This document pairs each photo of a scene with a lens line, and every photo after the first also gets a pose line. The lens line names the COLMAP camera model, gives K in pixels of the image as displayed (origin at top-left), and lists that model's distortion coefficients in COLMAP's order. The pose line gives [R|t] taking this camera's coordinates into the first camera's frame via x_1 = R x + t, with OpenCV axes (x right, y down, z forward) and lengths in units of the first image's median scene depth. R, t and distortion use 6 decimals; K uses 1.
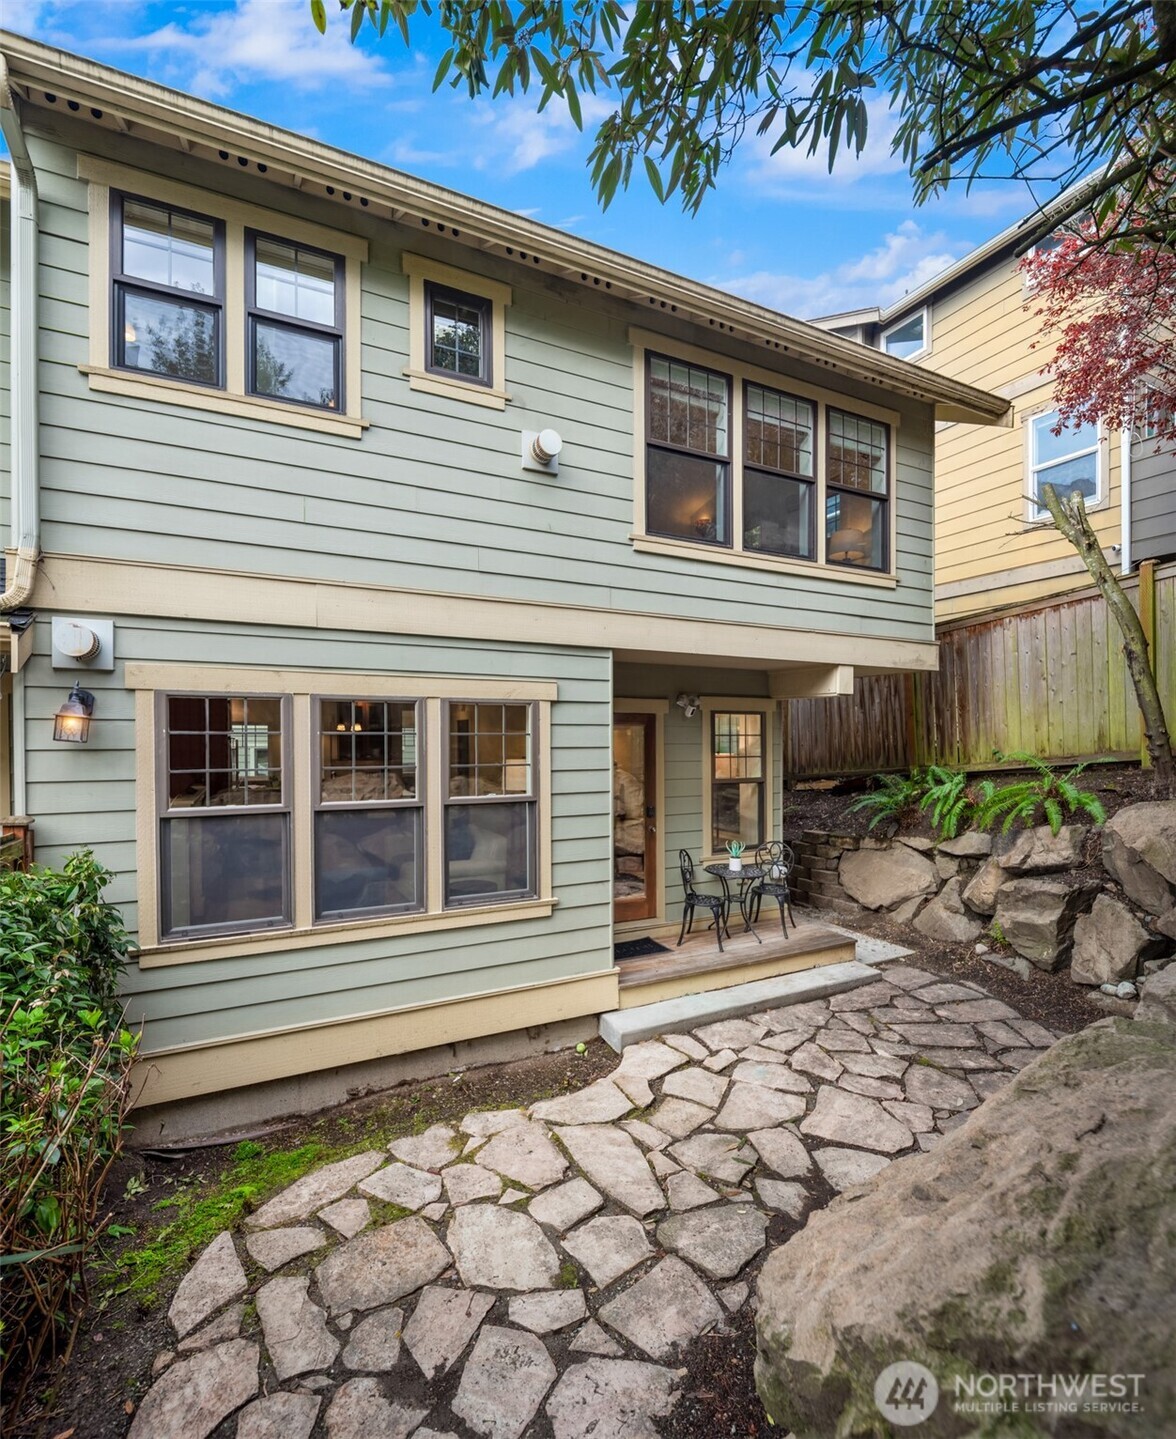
lens RADIAL K [[644.2, 0, 557.9], [0, 644.2, 732.5], [0, 0, 1]] dist [-0.003338, -0.003747]
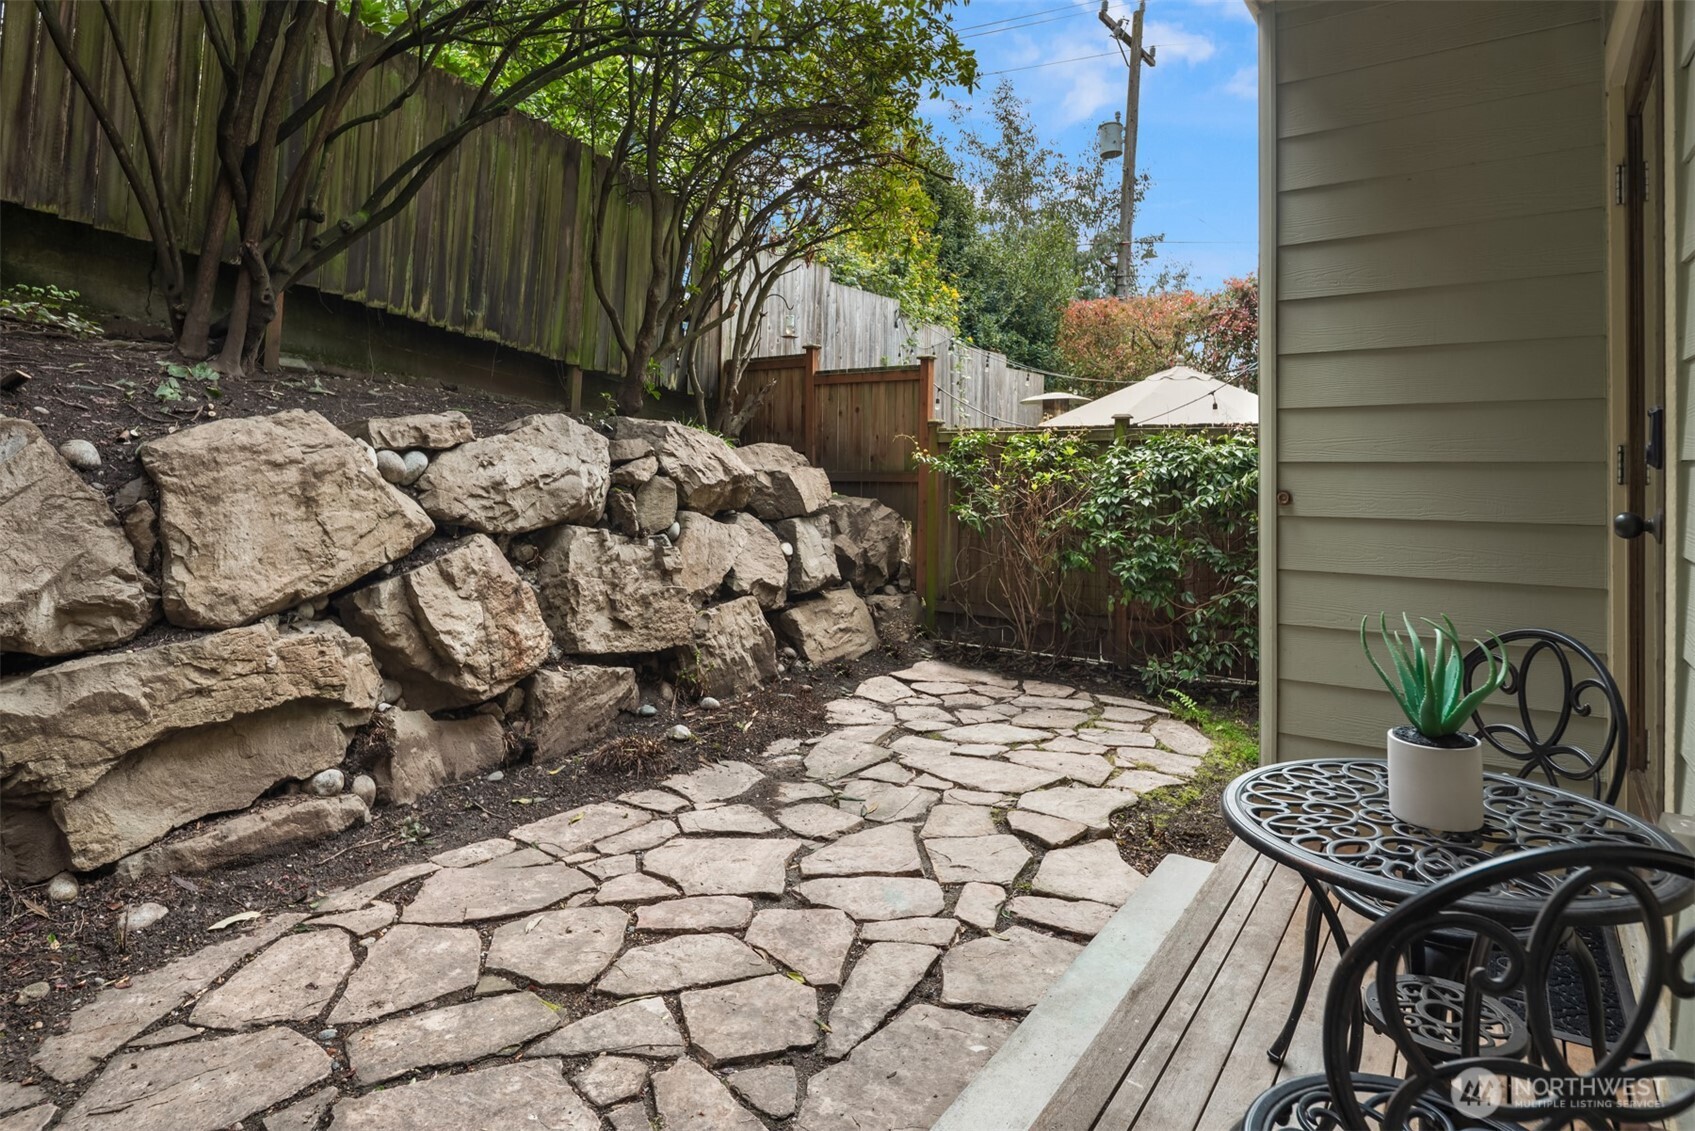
lens RADIAL K [[938.5, 0, 839.3], [0, 938.5, 469.7], [0, 0, 1]] dist [-0.002259, -0.006706]
pose [[-0.861421, 0.003624, -0.507878, 0.656666], [0.000879, 0.999984, 0.005644, 0.171178], [0.507891, 0.004415, -0.861410, 1.456705]]
